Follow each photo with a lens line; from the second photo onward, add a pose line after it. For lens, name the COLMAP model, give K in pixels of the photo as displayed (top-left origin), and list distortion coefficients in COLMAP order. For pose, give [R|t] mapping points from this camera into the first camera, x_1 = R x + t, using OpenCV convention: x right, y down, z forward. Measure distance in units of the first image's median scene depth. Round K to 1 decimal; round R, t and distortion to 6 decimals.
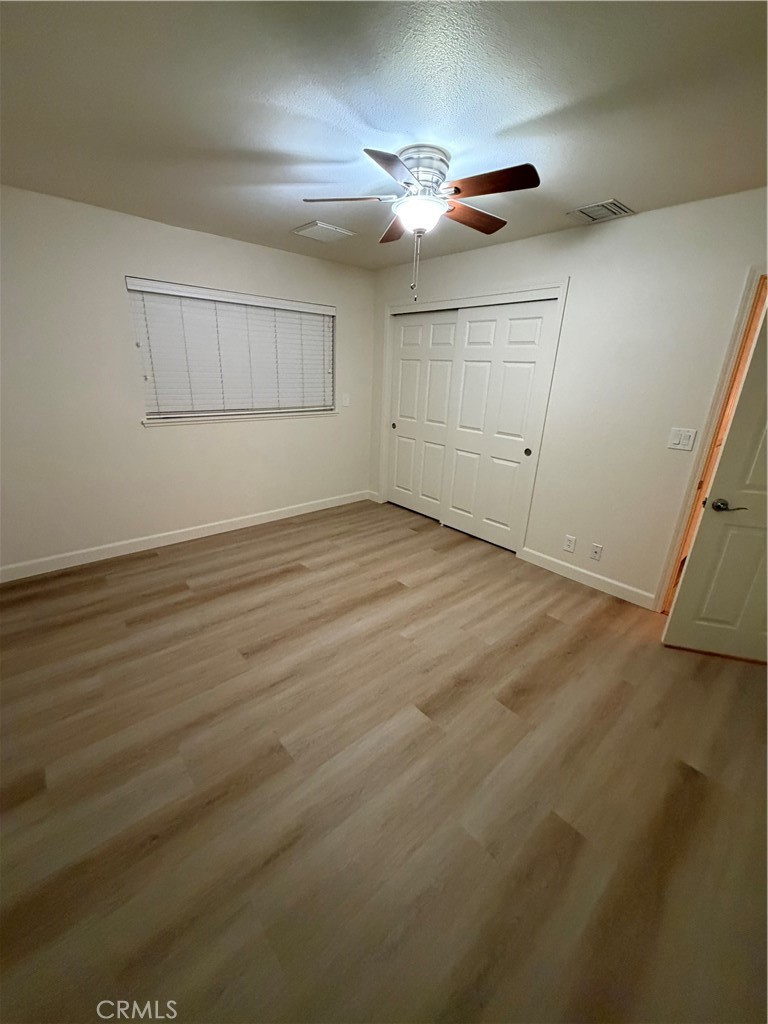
lens RADIAL K [[407.7, 0, 386.9], [0, 407.7, 510.5], [0, 0, 1]] dist [0.001089, -0.000002]
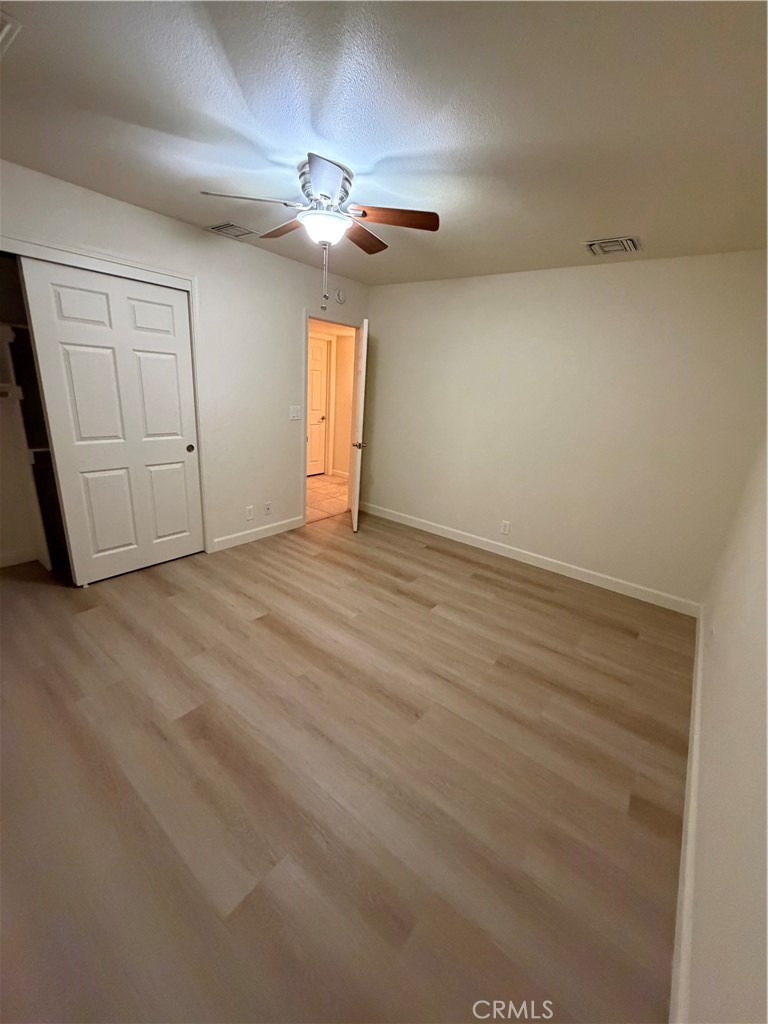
lens RADIAL K [[407.7, 0, 382.6], [0, 407.7, 509.0], [0, 0, 1]] dist [0.001089, -0.000002]
pose [[-0.167641, -0.344735, 0.923609, -0.763225], [0.252938, 0.890466, 0.378275, -0.302451], [-0.952848, 0.297030, -0.062082, 0.764228]]
